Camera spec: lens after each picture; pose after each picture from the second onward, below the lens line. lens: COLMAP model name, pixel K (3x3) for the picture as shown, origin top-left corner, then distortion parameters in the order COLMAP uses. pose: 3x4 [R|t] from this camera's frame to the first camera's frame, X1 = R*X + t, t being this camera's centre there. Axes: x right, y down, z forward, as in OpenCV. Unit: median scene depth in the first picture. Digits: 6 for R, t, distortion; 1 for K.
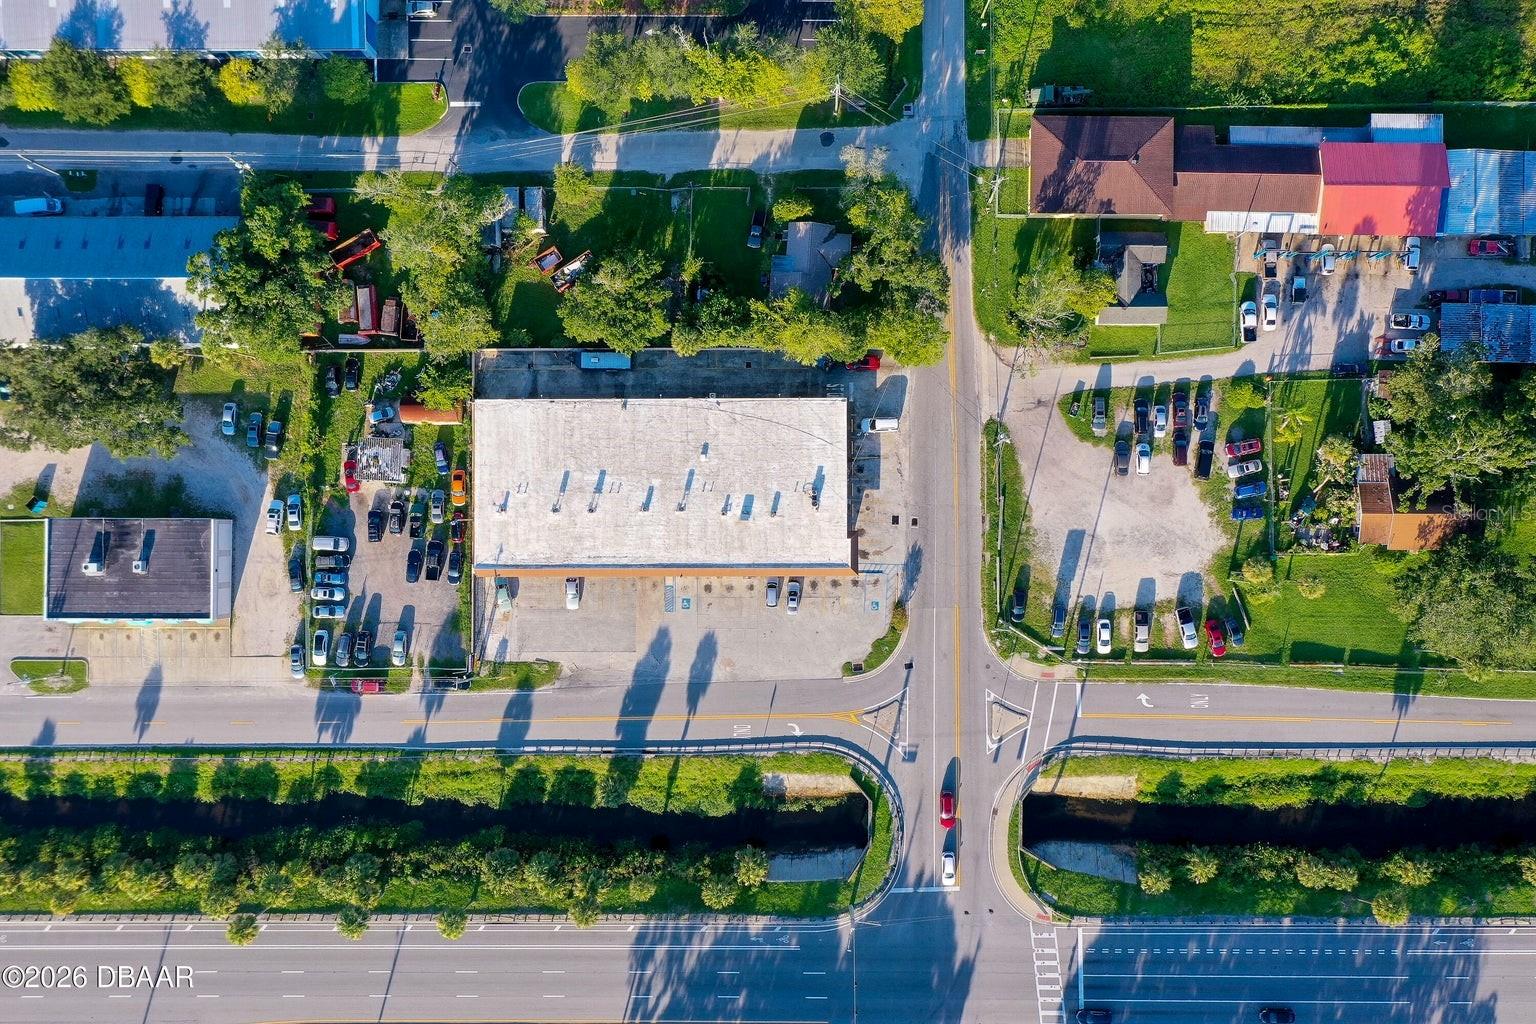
lens RADIAL K [[1245.4, 0, 773.0], [0, 1245.4, 508.7], [0, 0, 1]] dist [0.009423, 0.005711]
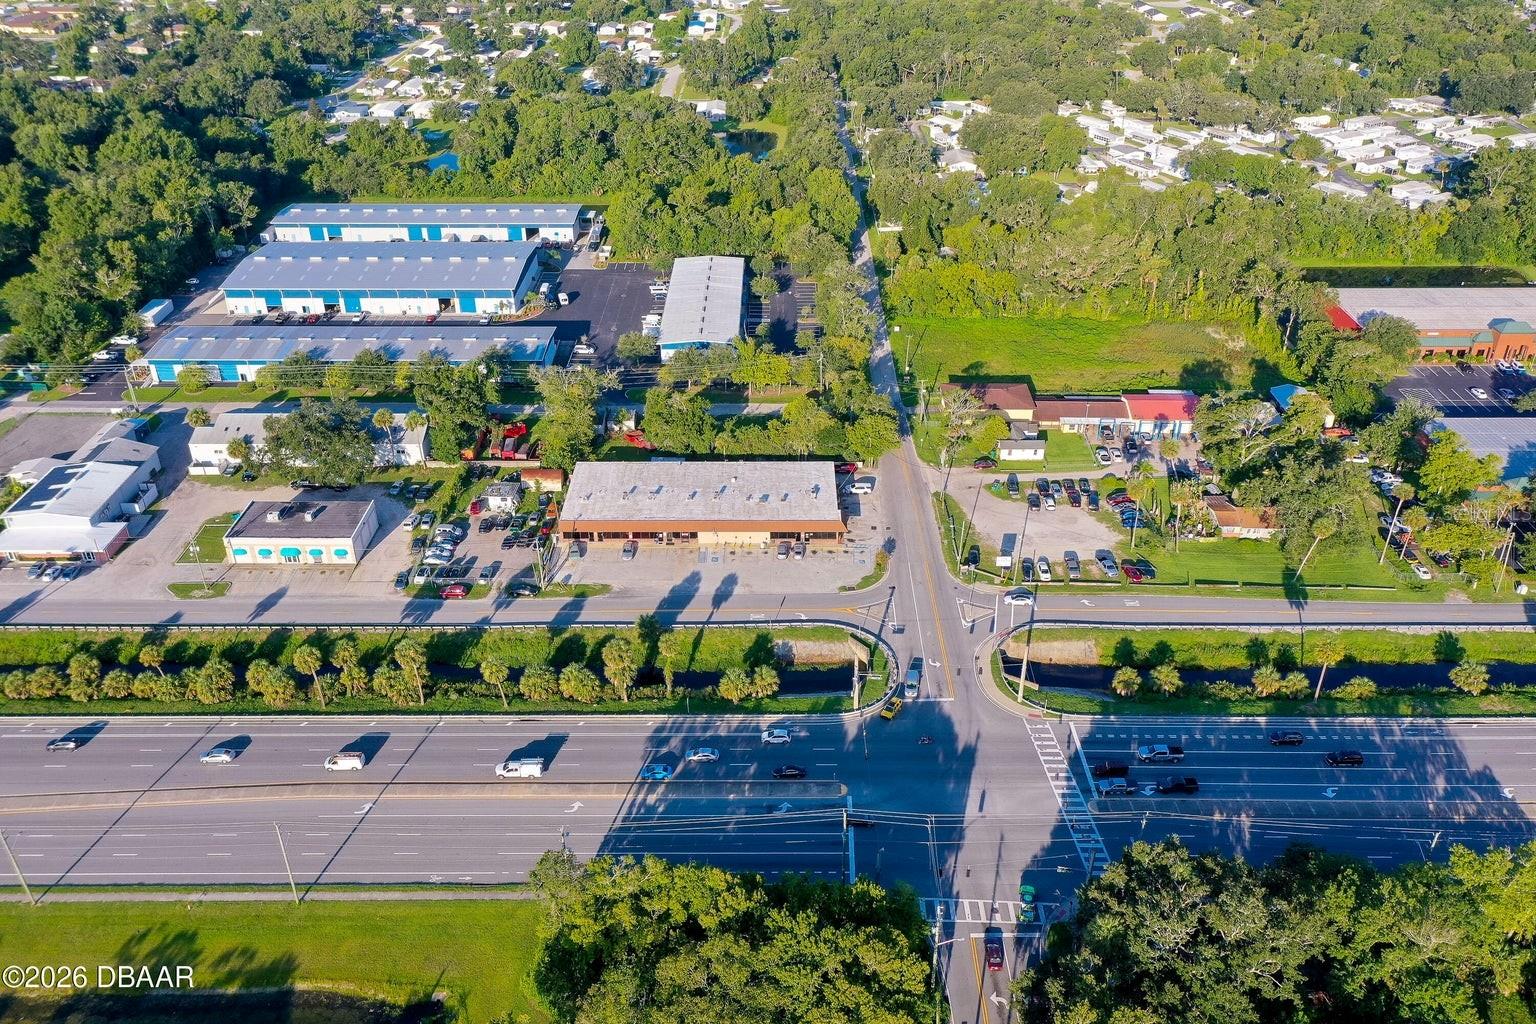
lens RADIAL K [[1226.4, 0, 774.2], [0, 1226.4, 510.4], [0, 0, 1]] dist [0.012061, 0.005845]
pose [[0.999953, 0.009632, 0.001413, -0.011085], [-0.003839, 0.523595, -0.851958, 1.128151], [-0.008946, 0.851913, 0.523607, 0.294103]]
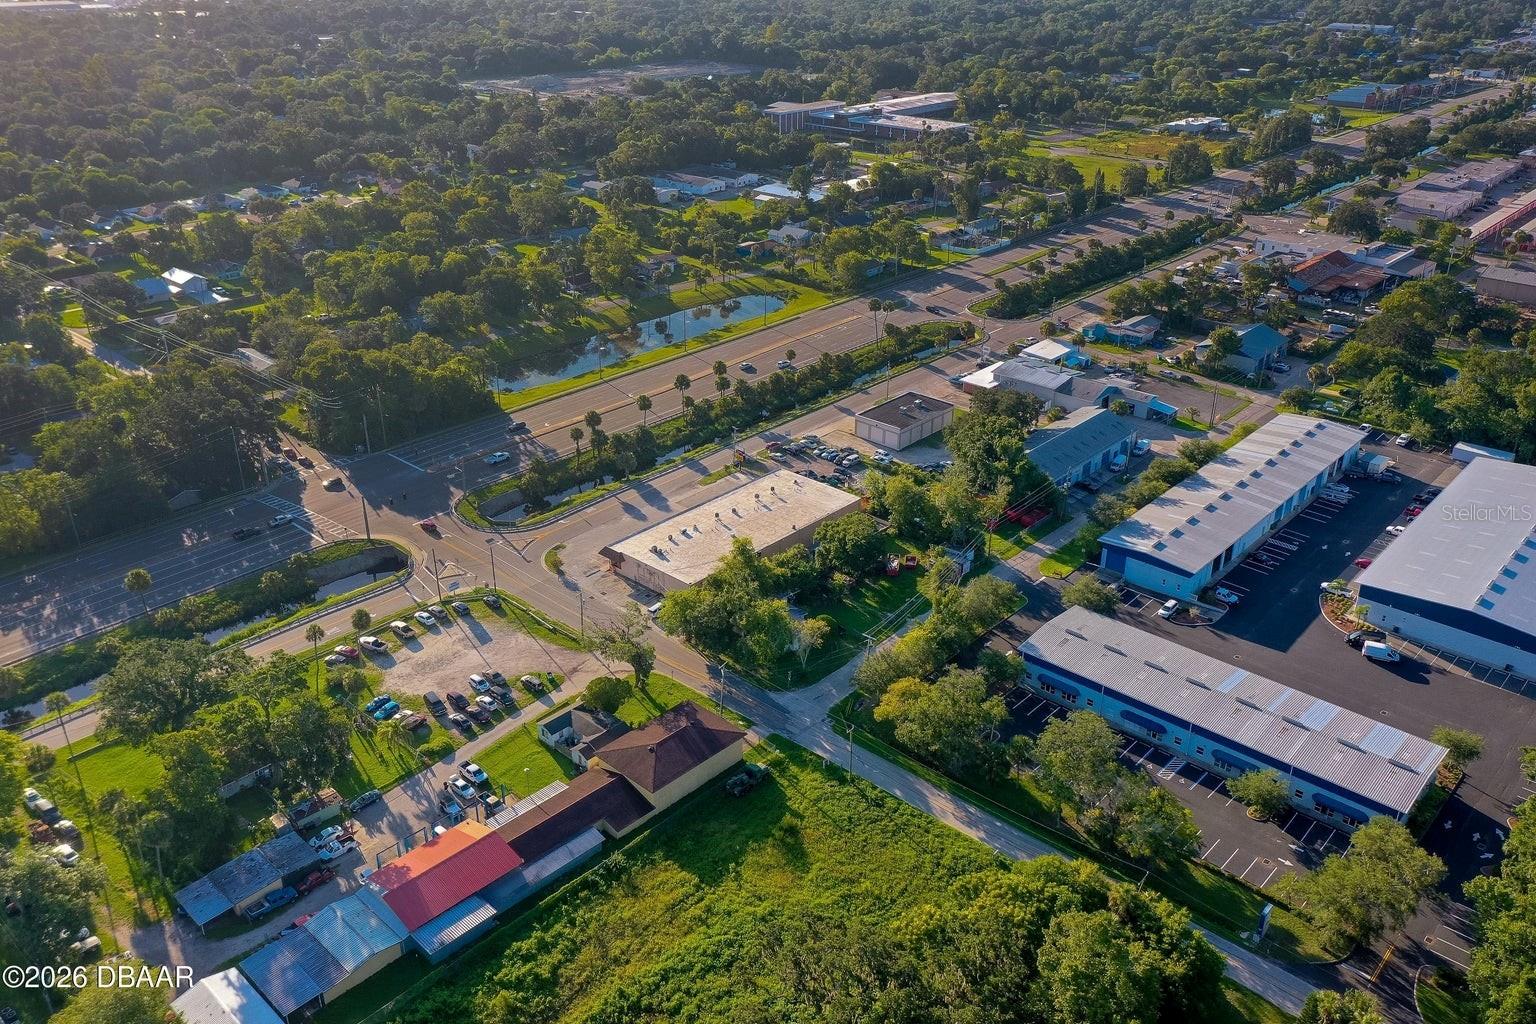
lens RADIAL K [[1226.4, 0, 774.2], [0, 1226.4, 510.4], [0, 0, 1]] dist [0.012061, 0.005845]
pose [[-0.673464, 0.331515, -0.660715, 0.831166], [-0.738970, -0.278678, 0.613402, -0.929204], [0.019225, 0.901352, 0.432660, 0.341682]]
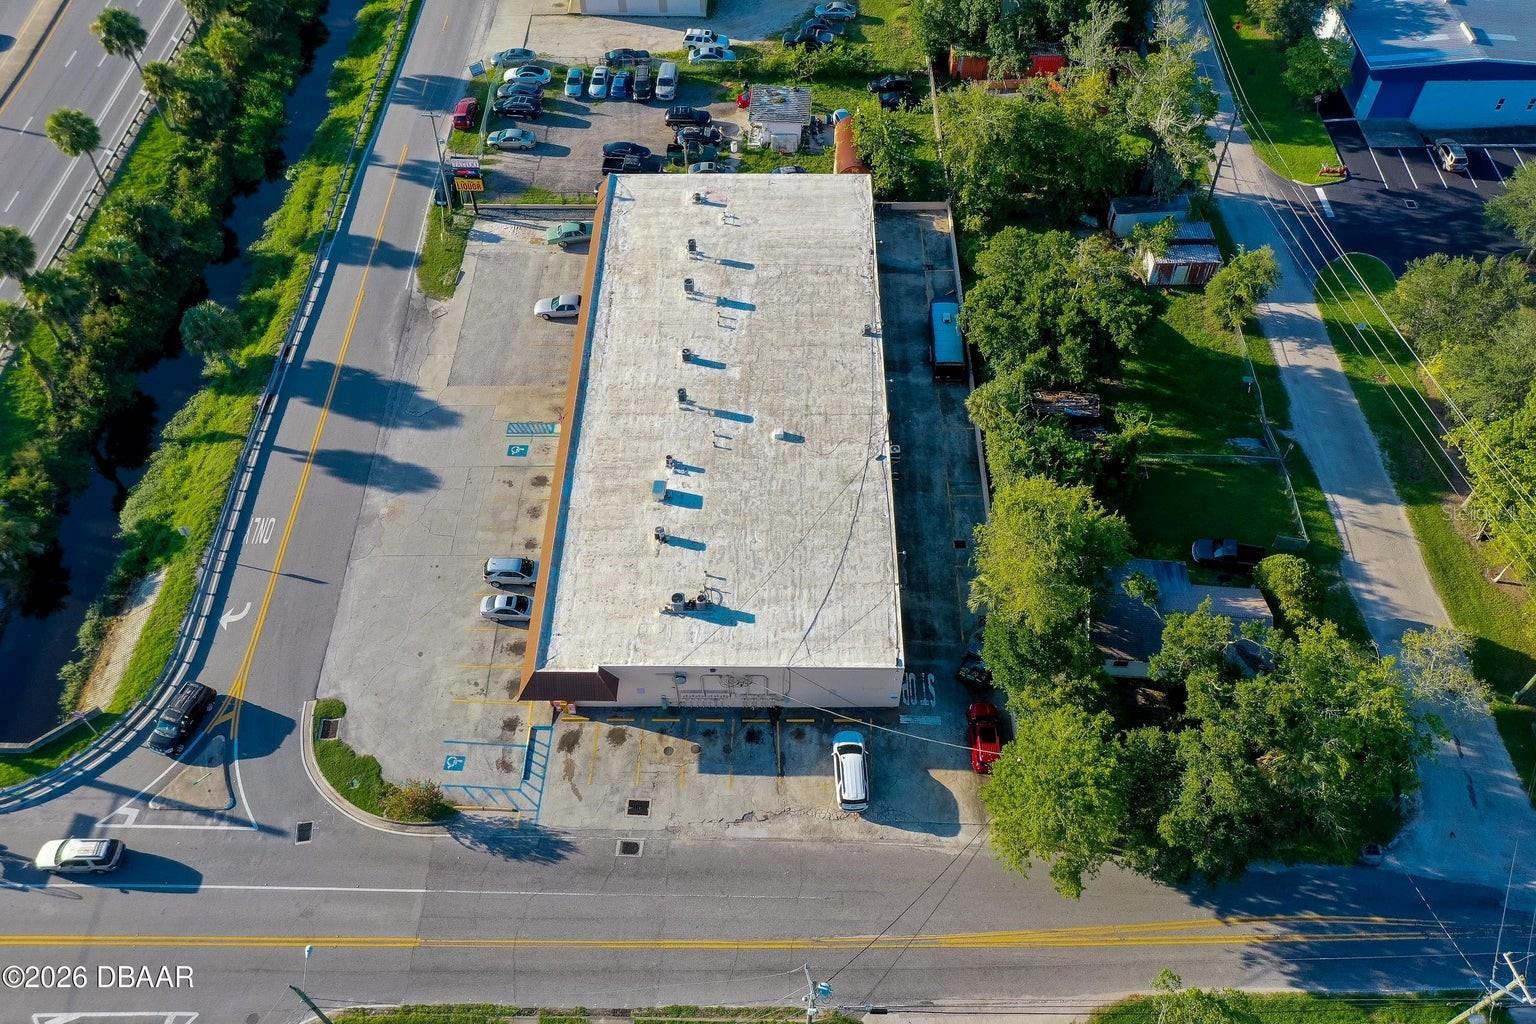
lens RADIAL K [[1226.4, 0, 774.2], [0, 1226.4, 510.4], [0, 0, 1]] dist [0.012061, 0.005845]
pose [[-0.010864, 0.786165, -0.617921, 0.286298], [-0.999601, 0.007575, 0.027212, -0.052419], [0.026074, 0.617970, 0.785769, 0.591294]]
